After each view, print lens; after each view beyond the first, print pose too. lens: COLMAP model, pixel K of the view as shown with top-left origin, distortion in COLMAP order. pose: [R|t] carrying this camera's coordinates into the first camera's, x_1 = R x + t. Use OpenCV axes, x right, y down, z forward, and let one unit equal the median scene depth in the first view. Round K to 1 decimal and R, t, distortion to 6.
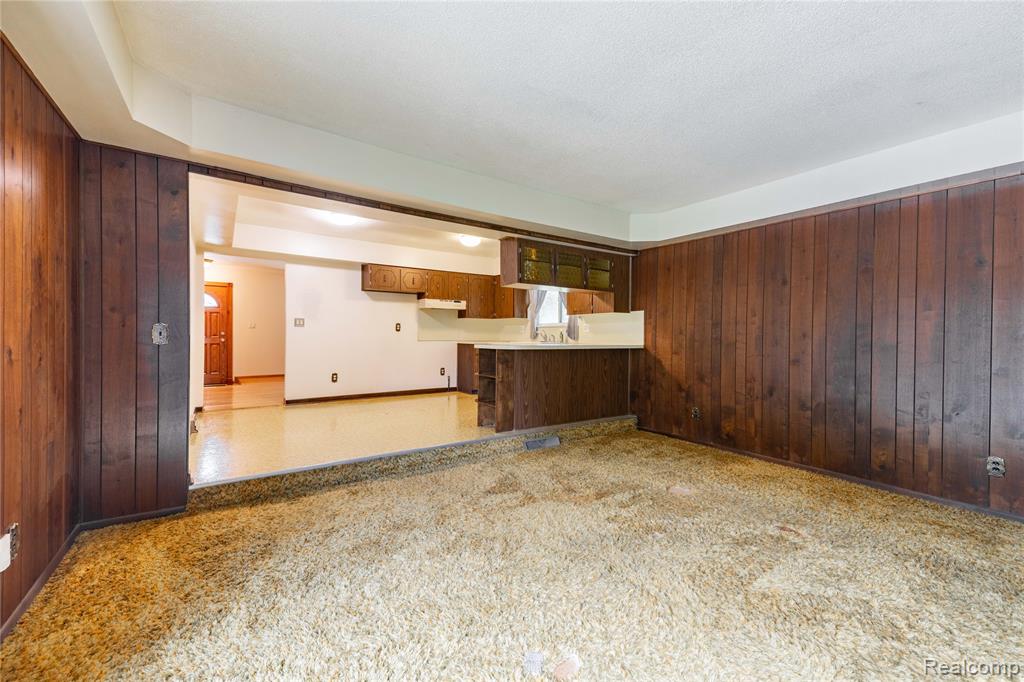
lens RADIAL K [[415.8, 0, 512.9], [0, 415.8, 337.8], [0, 0, 1]] dist [0.055098, -0.020820]
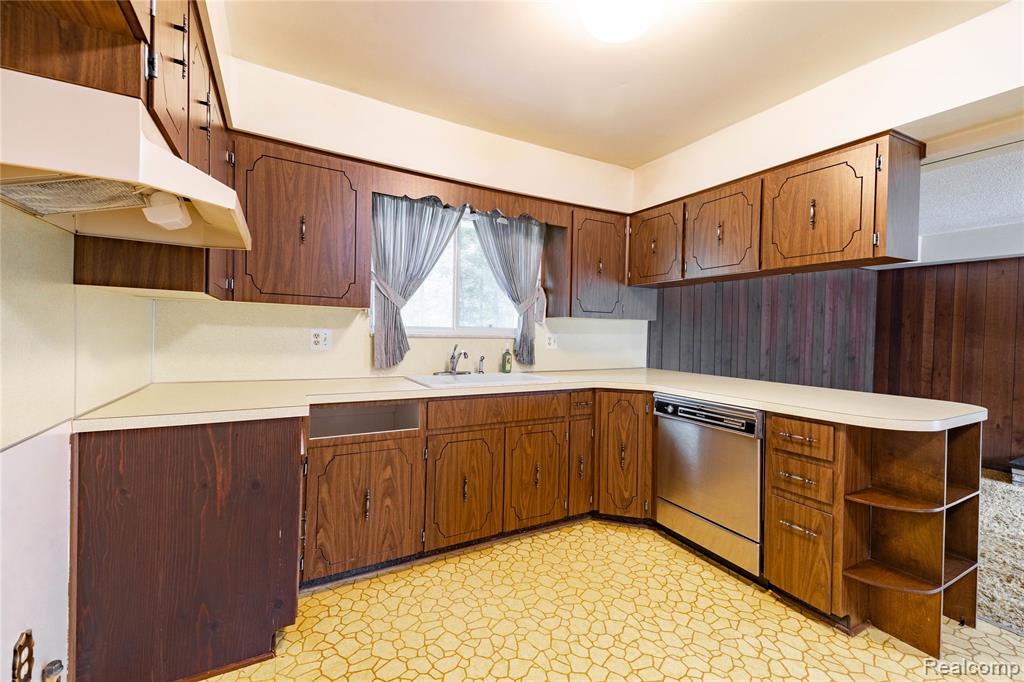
lens RADIAL K [[415.8, 0, 512.9], [0, 415.8, 337.8], [0, 0, 1]] dist [0.055098, -0.020820]
pose [[0.103903, -0.018823, 0.994409, -0.305662], [-0.014764, 0.999682, 0.020465, -0.033293], [-0.994478, -0.016808, 0.103592, 0.861387]]
